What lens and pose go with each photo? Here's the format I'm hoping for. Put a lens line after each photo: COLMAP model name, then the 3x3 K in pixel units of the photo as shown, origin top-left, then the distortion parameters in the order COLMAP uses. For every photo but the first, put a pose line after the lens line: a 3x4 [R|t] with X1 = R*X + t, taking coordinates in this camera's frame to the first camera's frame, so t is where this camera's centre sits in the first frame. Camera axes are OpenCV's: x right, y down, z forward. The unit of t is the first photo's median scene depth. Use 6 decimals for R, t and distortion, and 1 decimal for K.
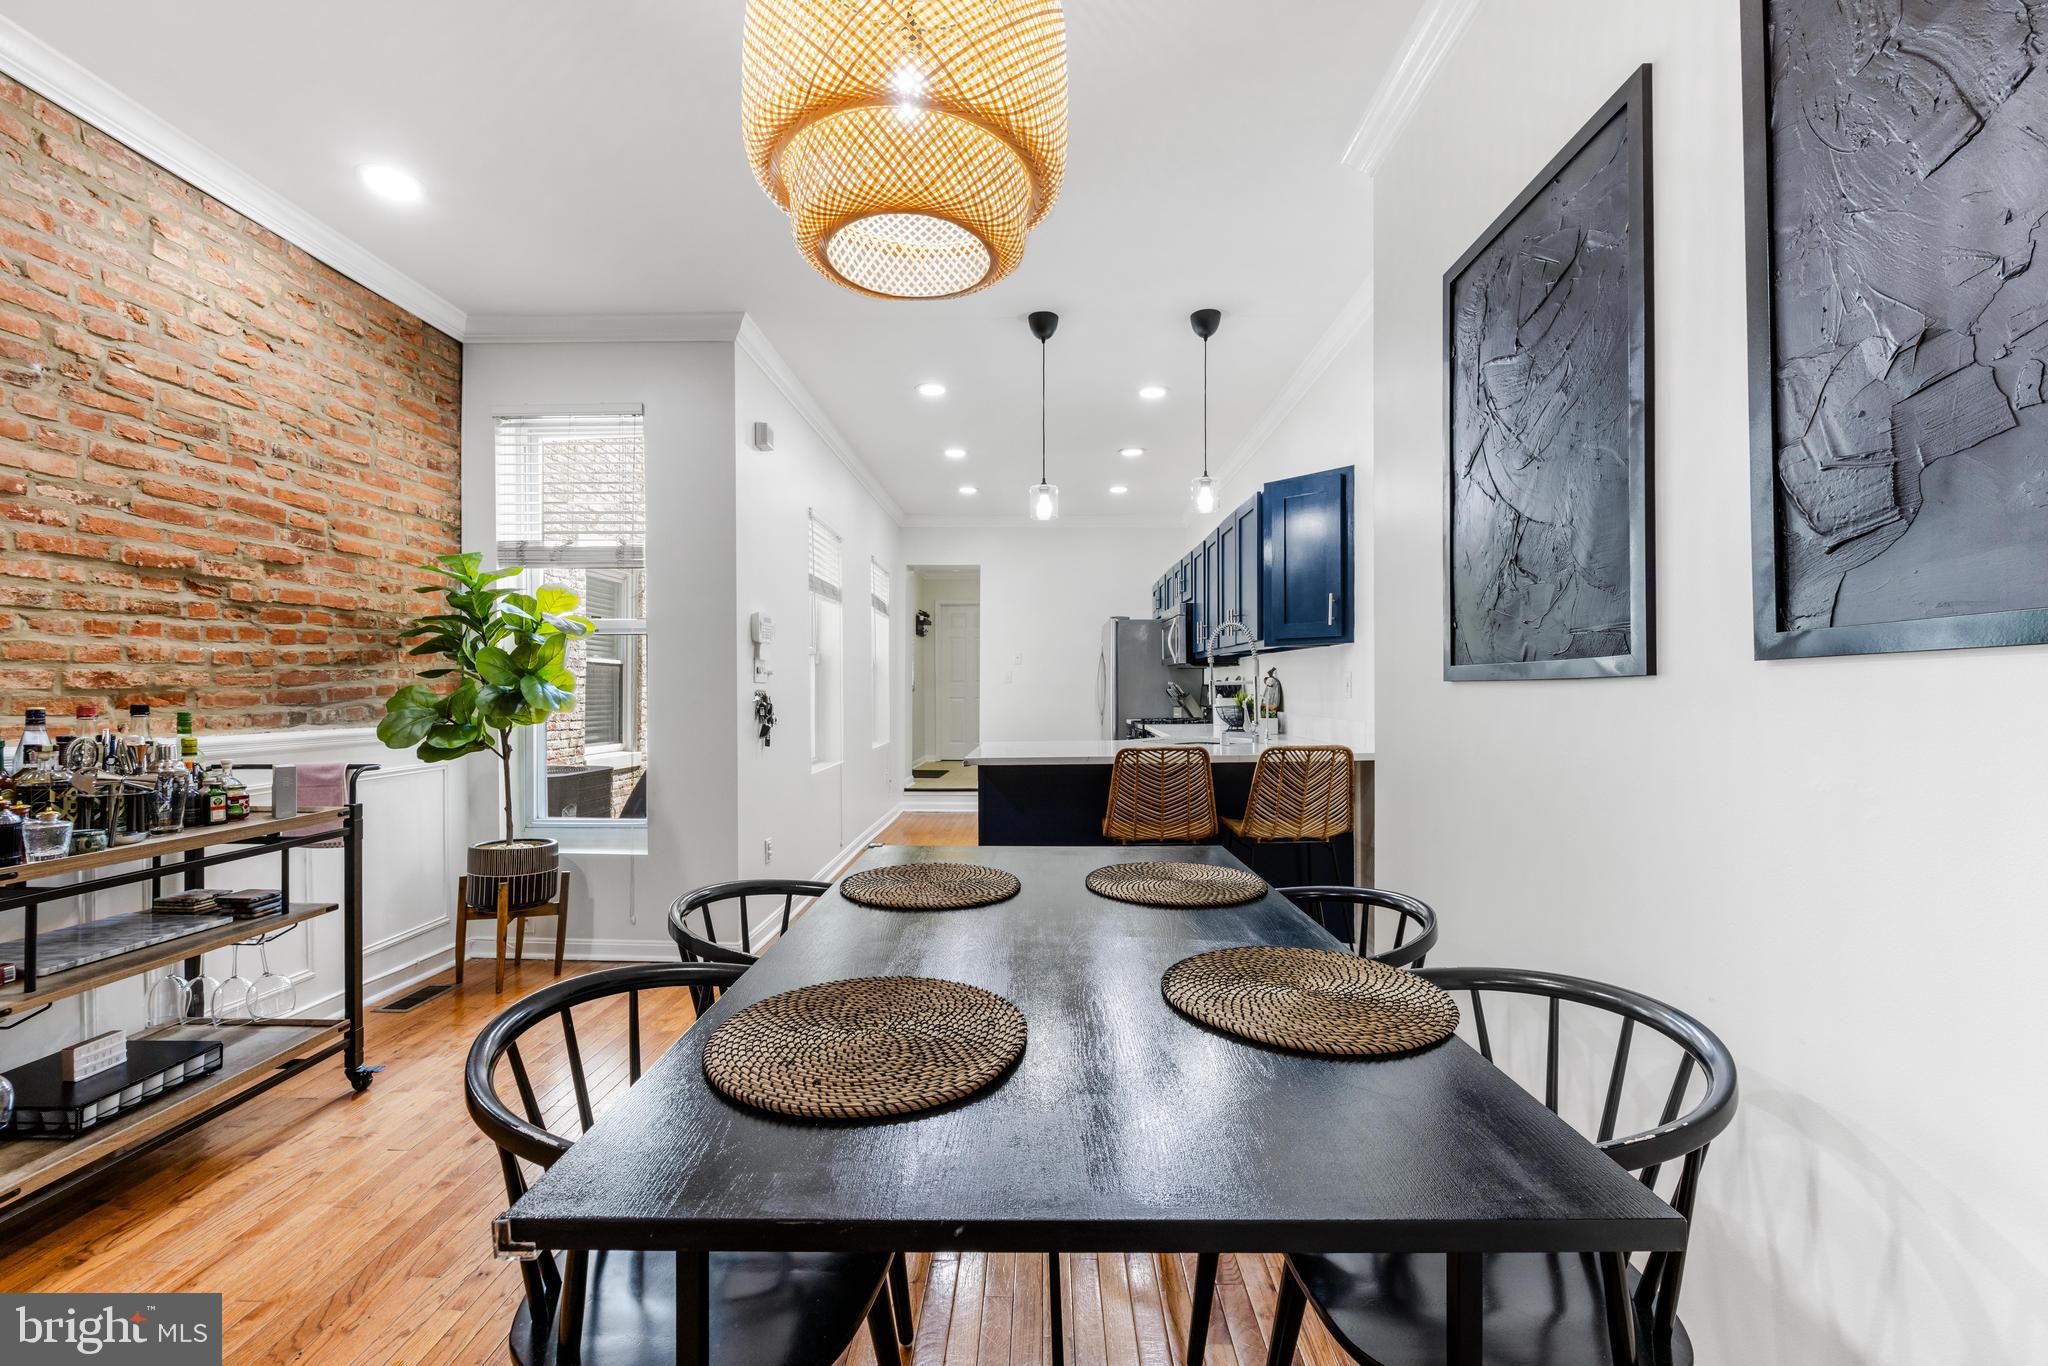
lens RADIAL K [[822.4, 0, 1028.3], [0, 822.4, 686.7], [0, 0, 1]] dist [0.000511, 0.000032]
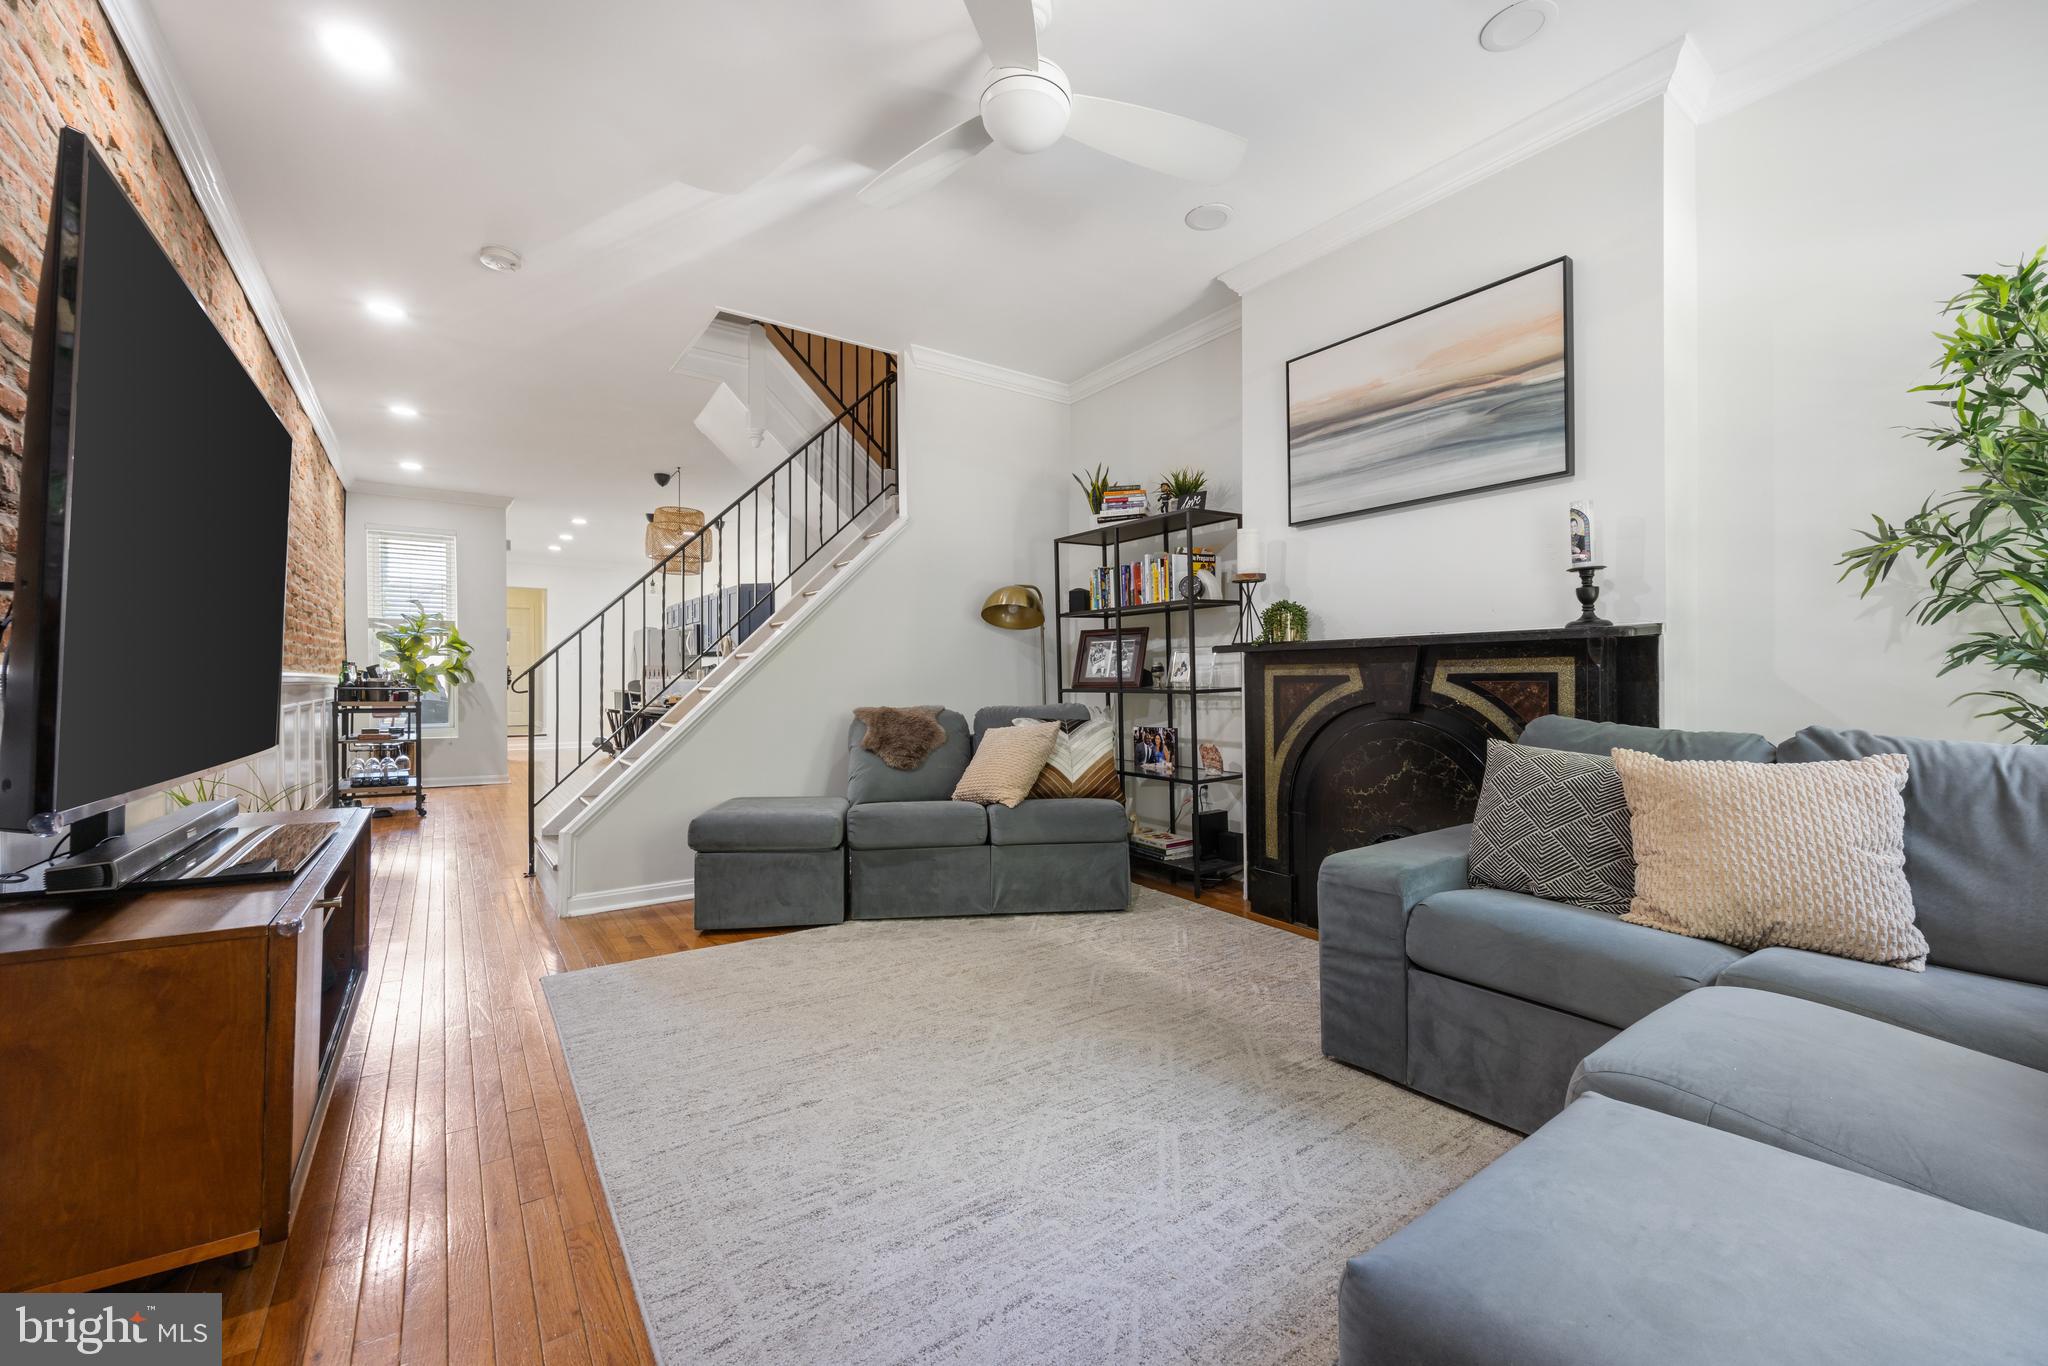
lens RADIAL K [[822.4, 0, 1028.3], [0, 822.4, 686.7], [0, 0, 1]] dist [0.000511, 0.000032]
pose [[0.806324, -0.002964, 0.591467, -0.680624], [-0.000590, 0.999983, 0.005816, 0.073486], [-0.591474, -0.005039, 0.806308, -2.146834]]
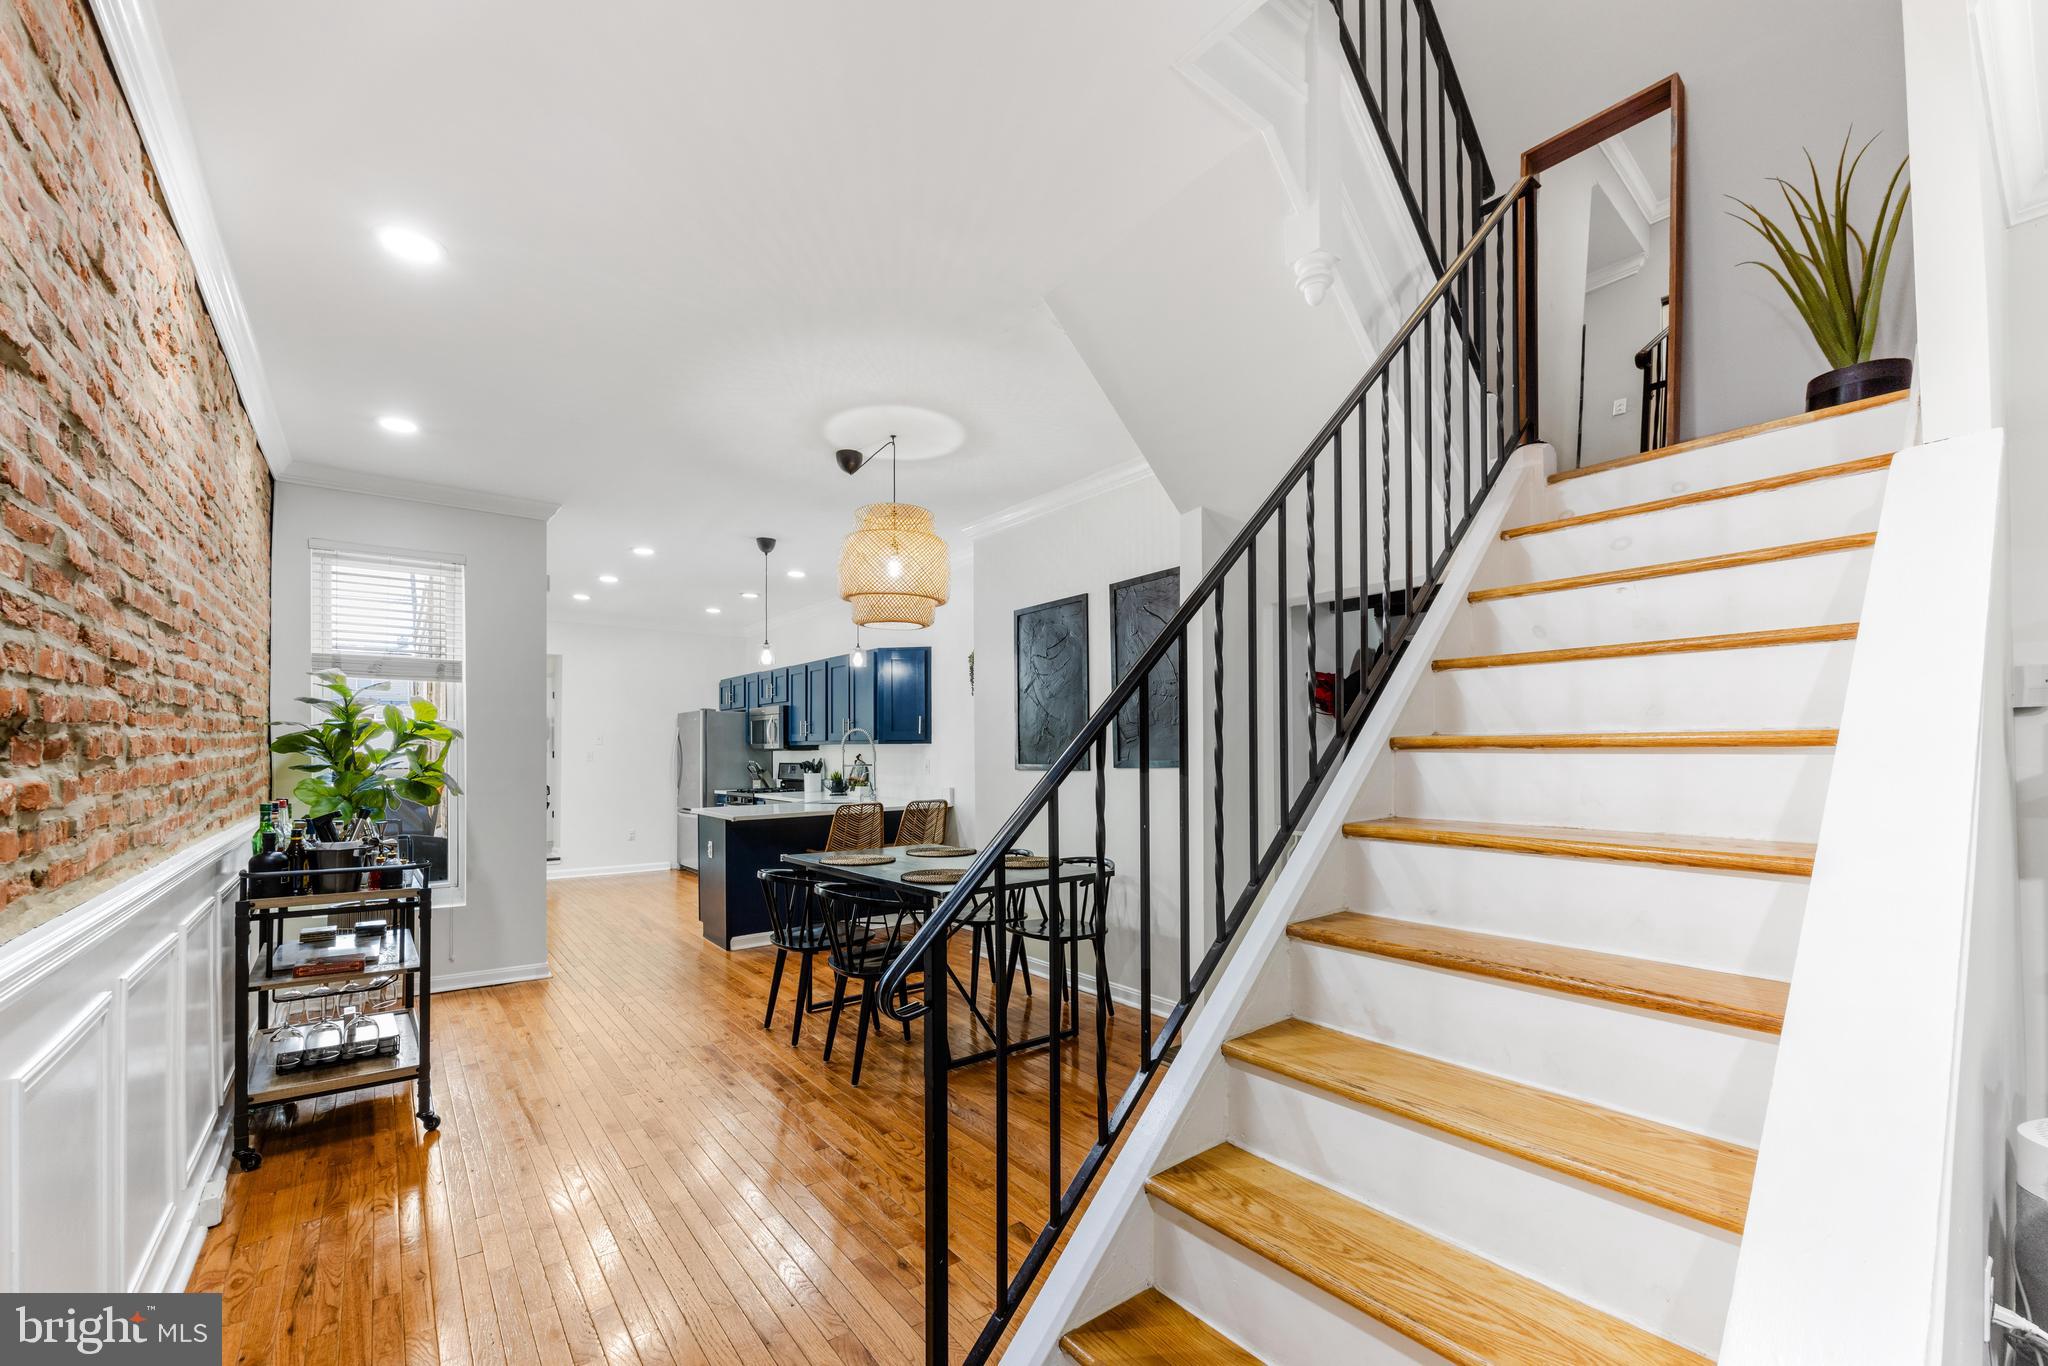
lens RADIAL K [[839.3, 0, 1015.7], [0, 839.3, 744.1], [0, 0, 1]] dist [-0.000321, -0.000026]
pose [[0.788045, 0.003879, 0.615605, -0.758652], [0.003274, 0.999940, -0.010492, -0.040215], [-0.615608, 0.010284, 0.787985, -0.728571]]
